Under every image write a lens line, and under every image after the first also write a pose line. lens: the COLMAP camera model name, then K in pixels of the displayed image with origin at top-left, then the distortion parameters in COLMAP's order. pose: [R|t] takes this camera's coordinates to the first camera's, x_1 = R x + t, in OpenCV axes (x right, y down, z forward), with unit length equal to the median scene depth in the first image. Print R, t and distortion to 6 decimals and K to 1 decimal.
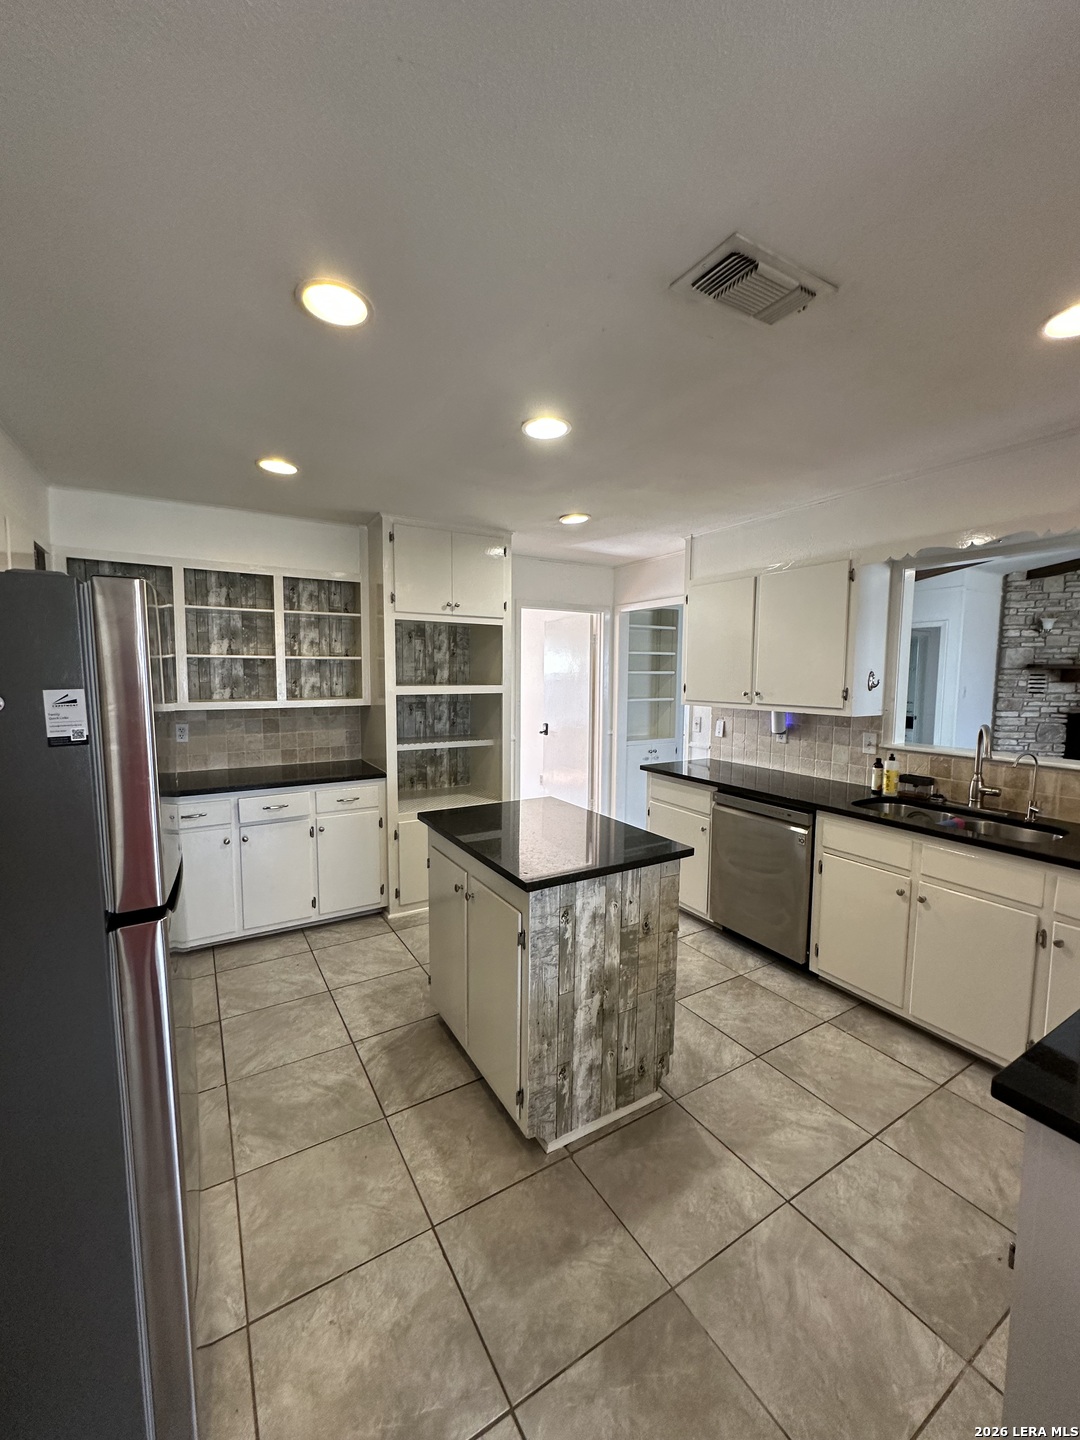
lens RADIAL K [[571.8, 0, 539.6], [0, 571.8, 724.6], [0, 0, 1]] dist [0.000027, 0.000490]
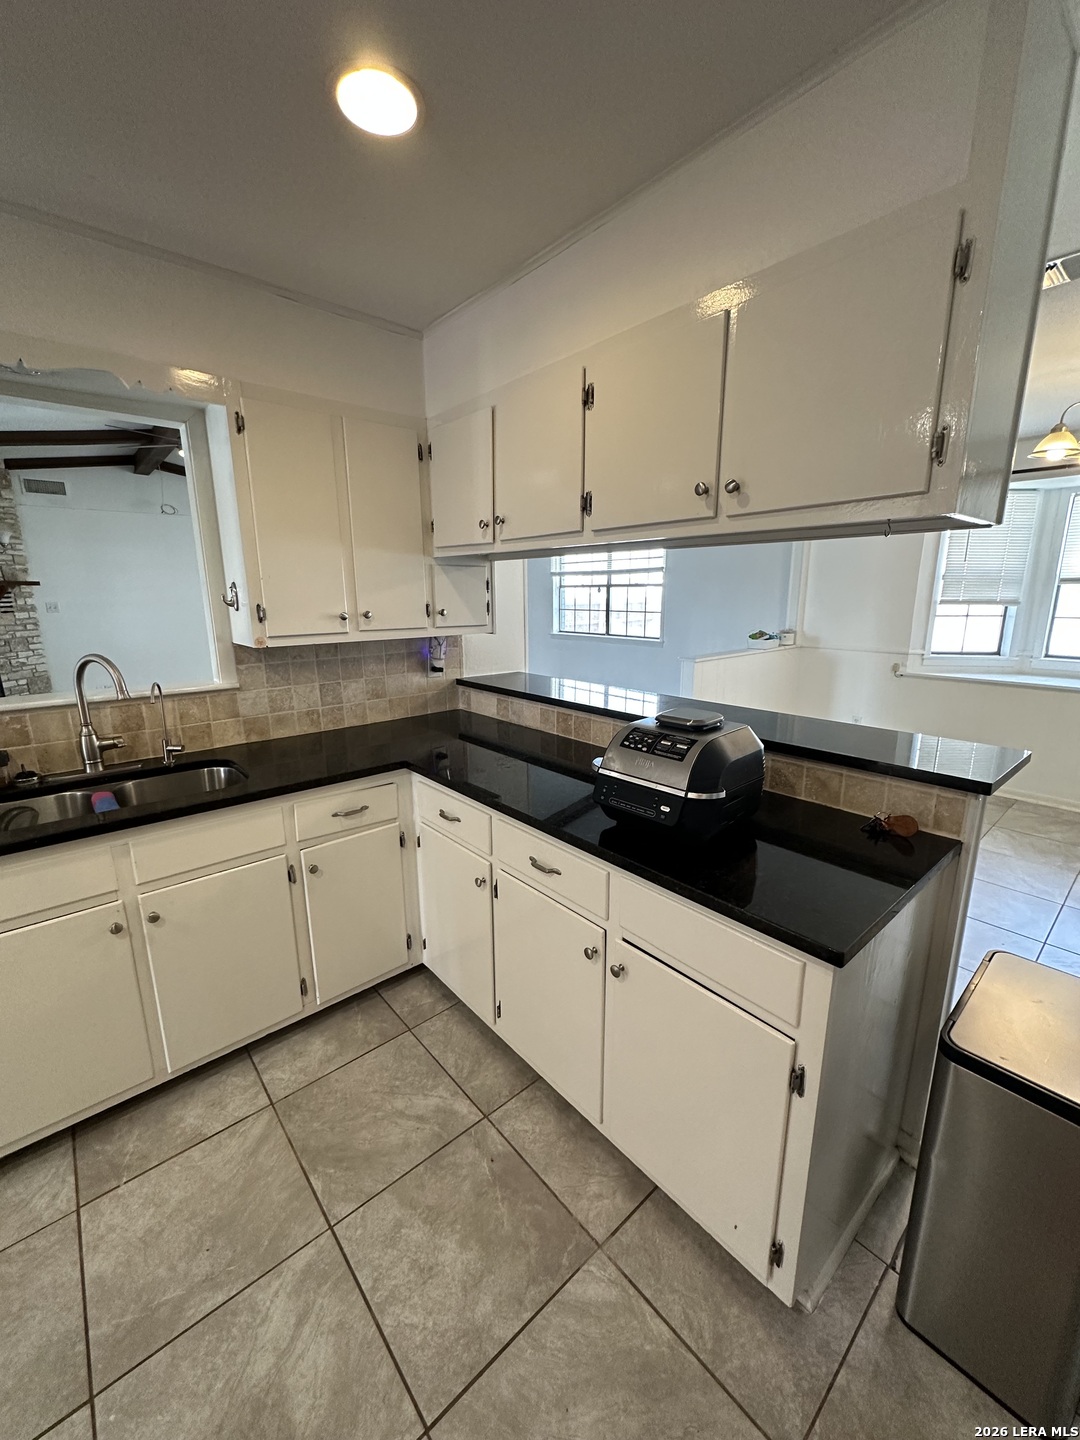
lens RADIAL K [[571.8, 0, 537.8], [0, 571.8, 723.4], [0, 0, 1]] dist [0.000027, 0.000490]
pose [[-0.170116, -0.224126, 0.959598, -0.010955], [0.095820, 0.965415, 0.242471, -0.040285], [-0.980754, 0.133197, -0.142757, 0.646870]]
